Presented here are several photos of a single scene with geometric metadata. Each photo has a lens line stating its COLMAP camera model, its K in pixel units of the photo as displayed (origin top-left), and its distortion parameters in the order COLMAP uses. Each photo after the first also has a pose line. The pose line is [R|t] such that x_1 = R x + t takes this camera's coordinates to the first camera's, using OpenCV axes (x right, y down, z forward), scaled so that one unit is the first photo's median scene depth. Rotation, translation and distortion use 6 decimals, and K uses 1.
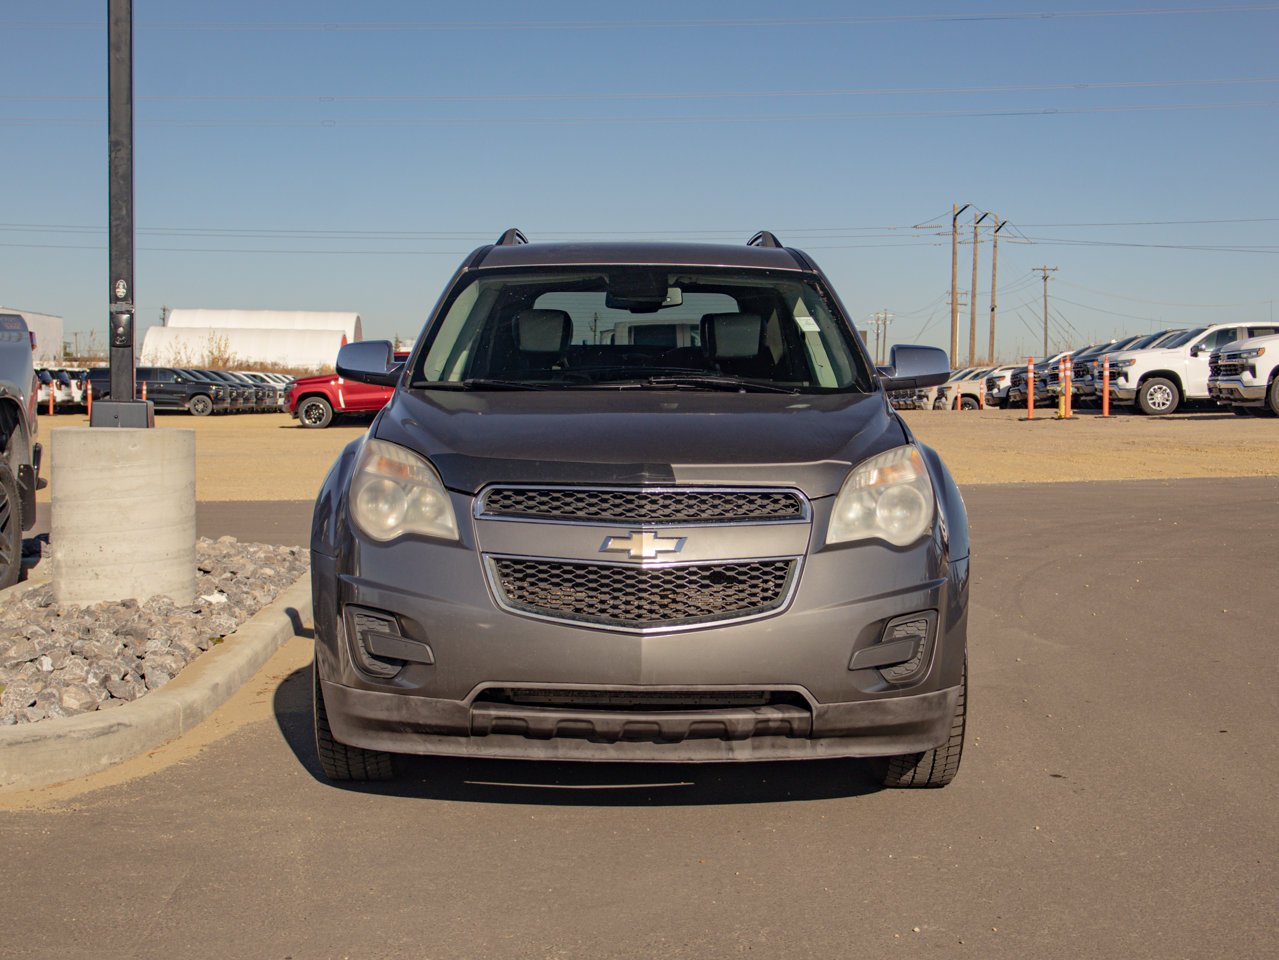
lens RADIAL K [[1987.2, 0, 783.9], [0, 1987.2, 546.8], [0, 0, 1]] dist [0.006235, 0.045721]
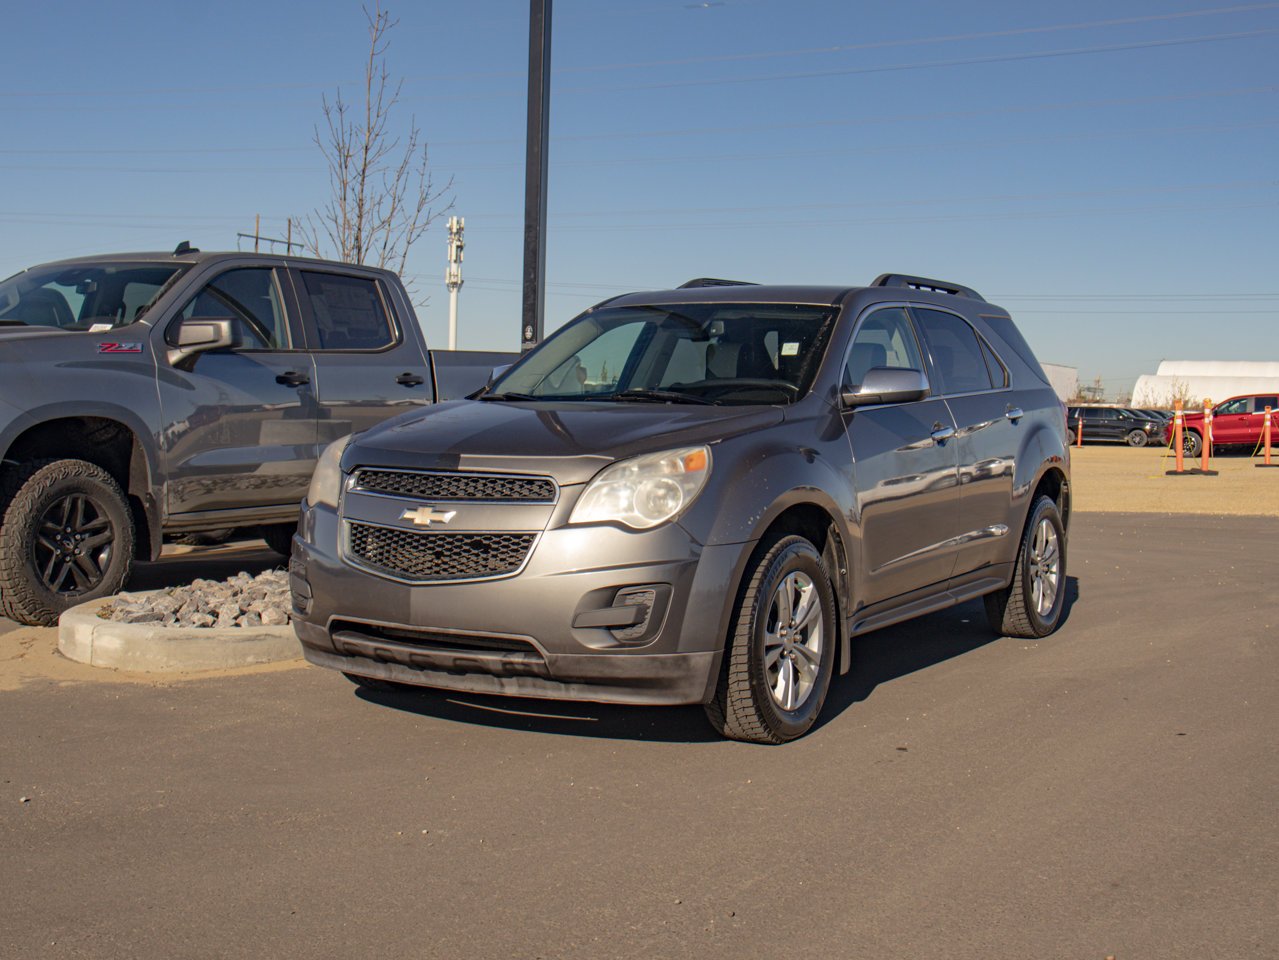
lens RADIAL K [[1660.2, 0, 758.0], [0, 1660.2, 479.2], [0, 0, 1]] dist [-0.000565, -0.051017]
pose [[0.861441, 0.029688, -0.506989, 0.635107], [-0.053777, 0.998010, -0.032933, -0.000904], [0.505002, 0.055634, 0.861323, 0.179490]]
